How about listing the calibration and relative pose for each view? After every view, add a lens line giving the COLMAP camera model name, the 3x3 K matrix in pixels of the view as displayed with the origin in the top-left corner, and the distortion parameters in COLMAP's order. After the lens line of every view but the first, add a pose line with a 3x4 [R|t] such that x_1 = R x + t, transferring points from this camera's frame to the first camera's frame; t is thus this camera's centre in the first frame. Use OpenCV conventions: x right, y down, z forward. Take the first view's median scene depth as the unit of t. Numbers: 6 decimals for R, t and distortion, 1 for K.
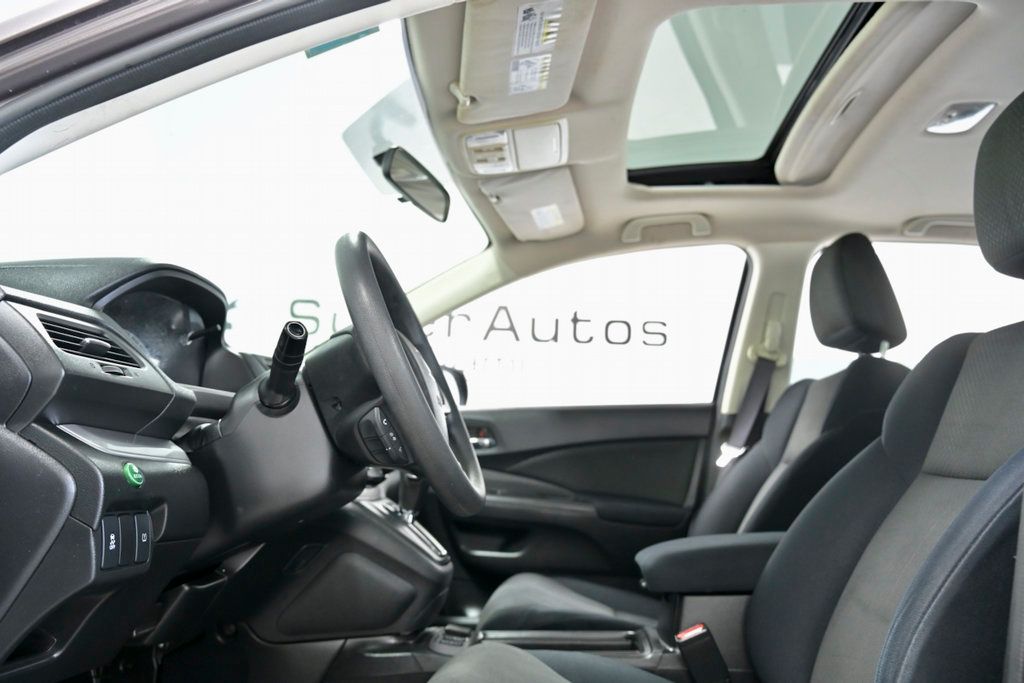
lens RADIAL K [[832.7, 0, 510.5], [0, 832.7, 334.2], [0, 0, 1]] dist [-0.011161, 0.010521]
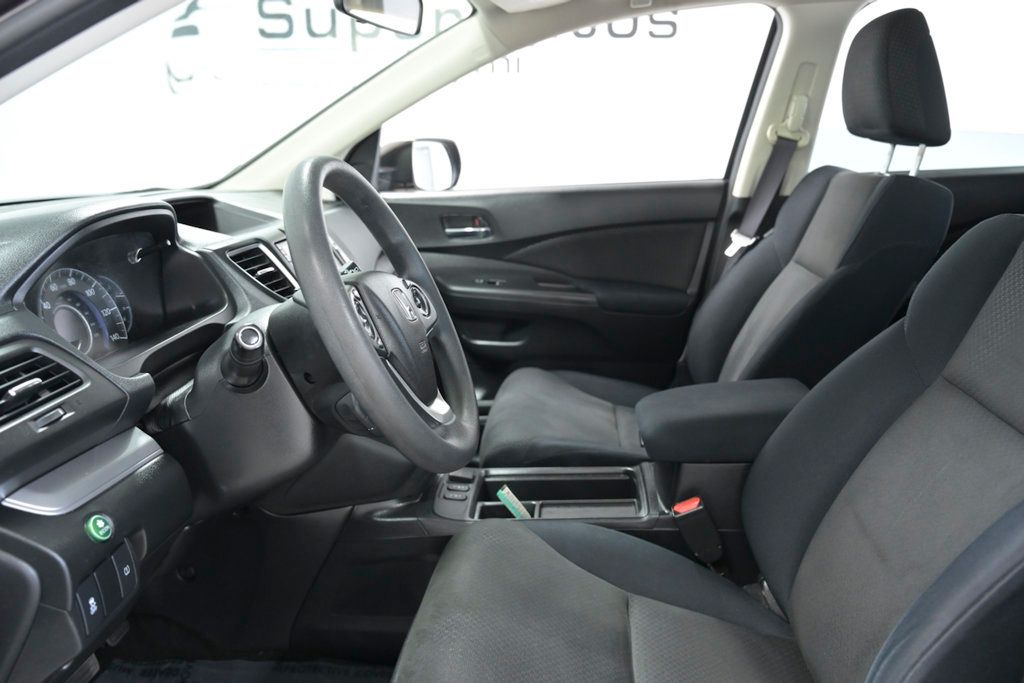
lens RADIAL K [[832.7, 0, 509.2], [0, 832.7, 348.4], [0, 0, 1]] dist [-0.011161, 0.010521]
pose [[0.999309, -0.034732, -0.013215, 0.010526], [0.037097, 0.911407, 0.409830, -0.144214], [-0.002190, -0.410037, 0.912066, 0.085407]]
